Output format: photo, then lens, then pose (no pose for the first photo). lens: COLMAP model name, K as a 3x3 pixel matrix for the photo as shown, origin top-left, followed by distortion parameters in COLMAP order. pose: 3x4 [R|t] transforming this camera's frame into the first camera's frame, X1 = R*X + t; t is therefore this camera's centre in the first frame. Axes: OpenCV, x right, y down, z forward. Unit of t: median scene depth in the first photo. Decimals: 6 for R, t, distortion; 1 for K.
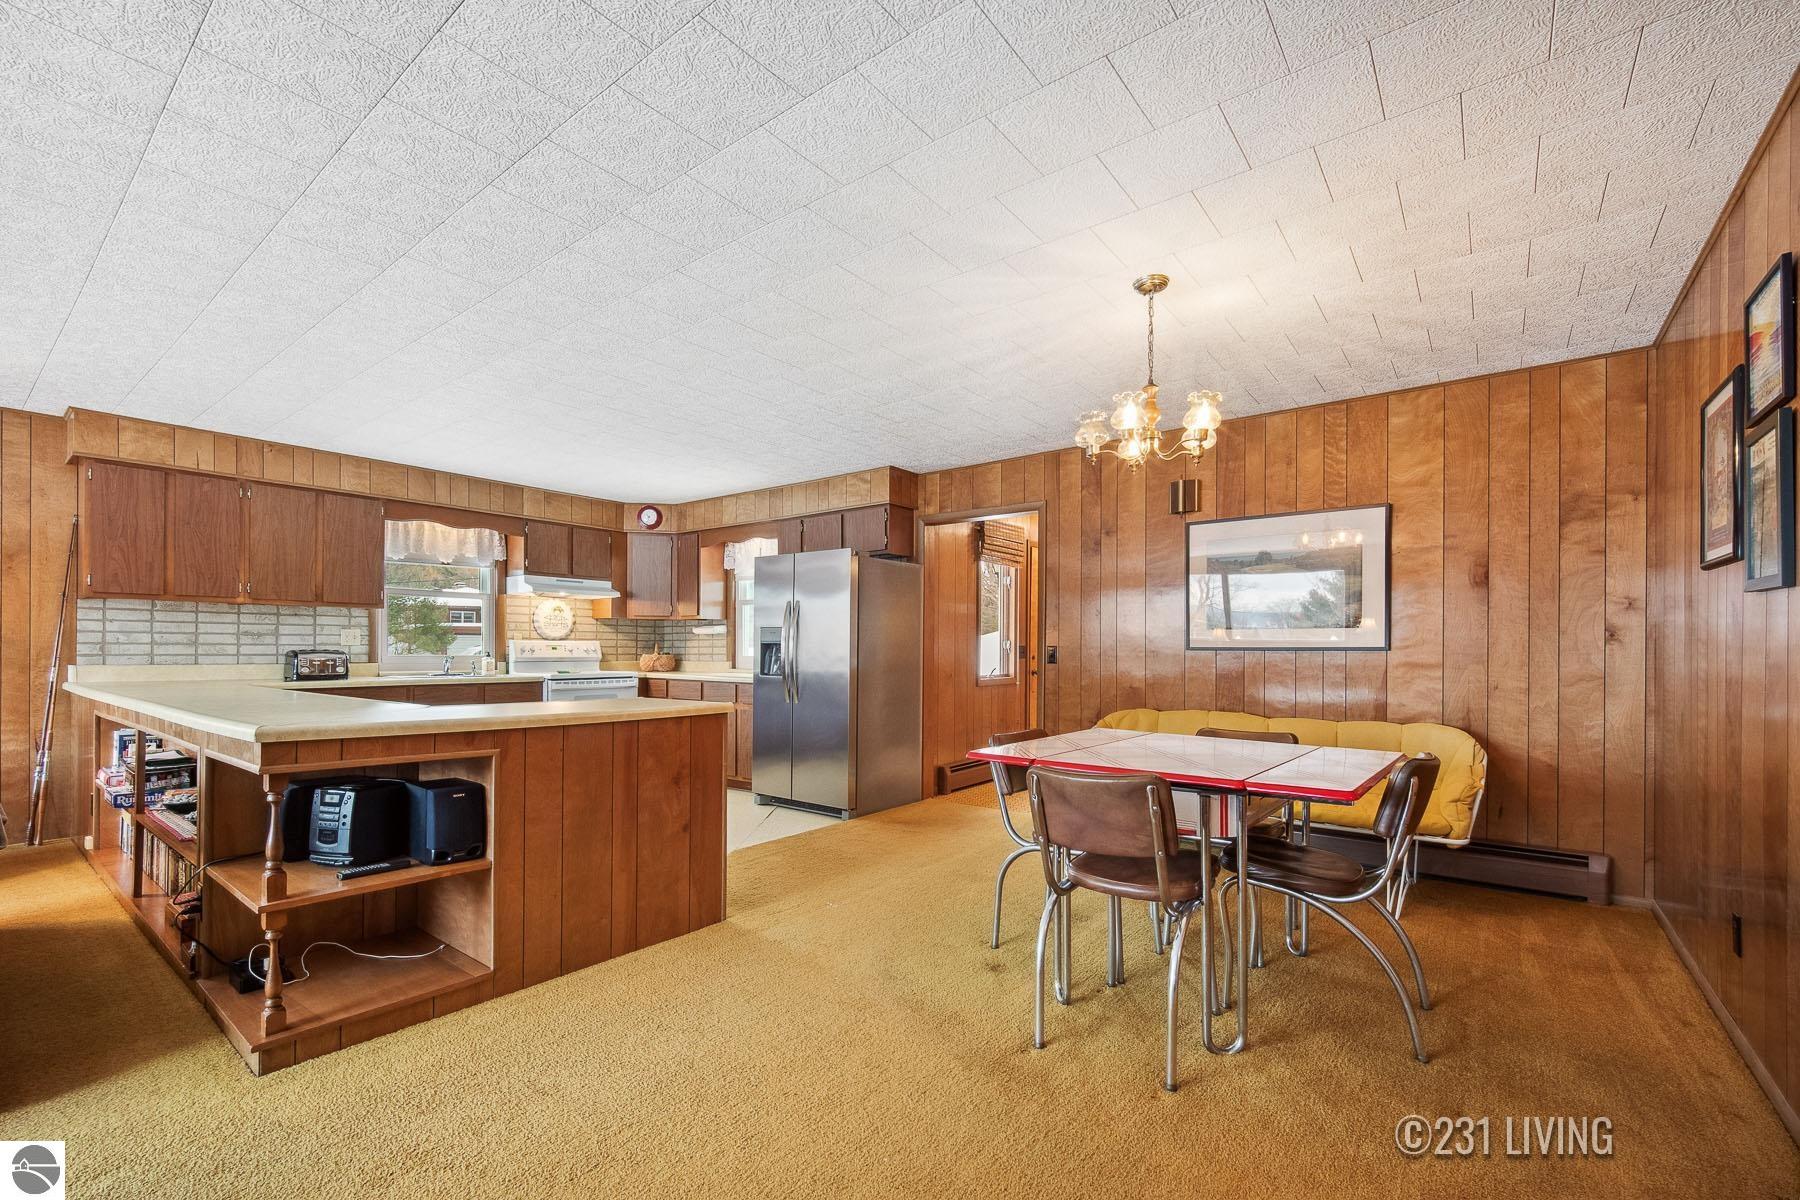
lens RADIAL K [[764.8, 0, 901.3], [0, 764.8, 647.9], [0, 0, 1]] dist [-0.003703, -0.000456]
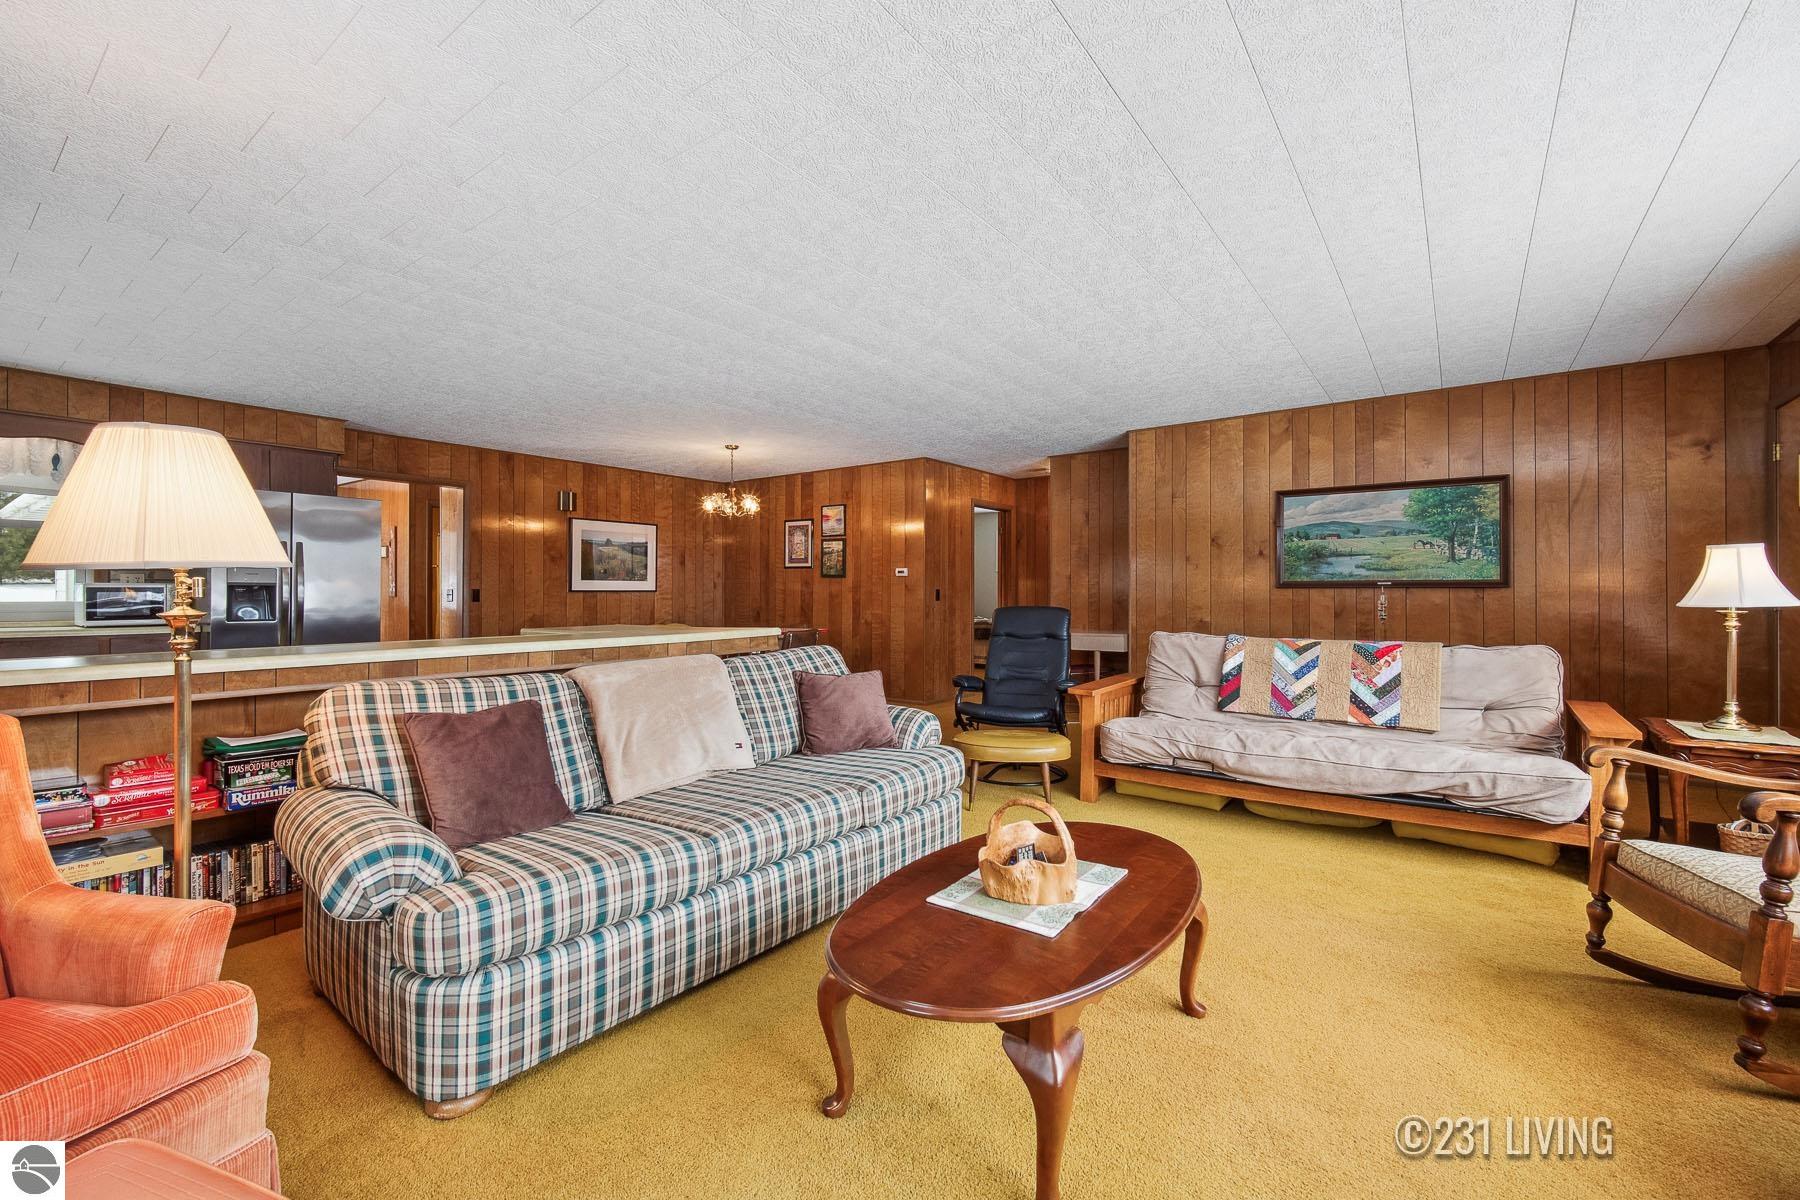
lens RADIAL K [[753.5, 0, 900.0], [0, 753.5, 600.0], [0, 0, 1]] dist [-0.001210, -0.000013]
pose [[-0.016442, -0.011781, 0.999795, -1.087762], [-0.001897, 0.999929, 0.011752, 0.000295], [-0.999863, -0.001704, -0.016463, 0.236538]]
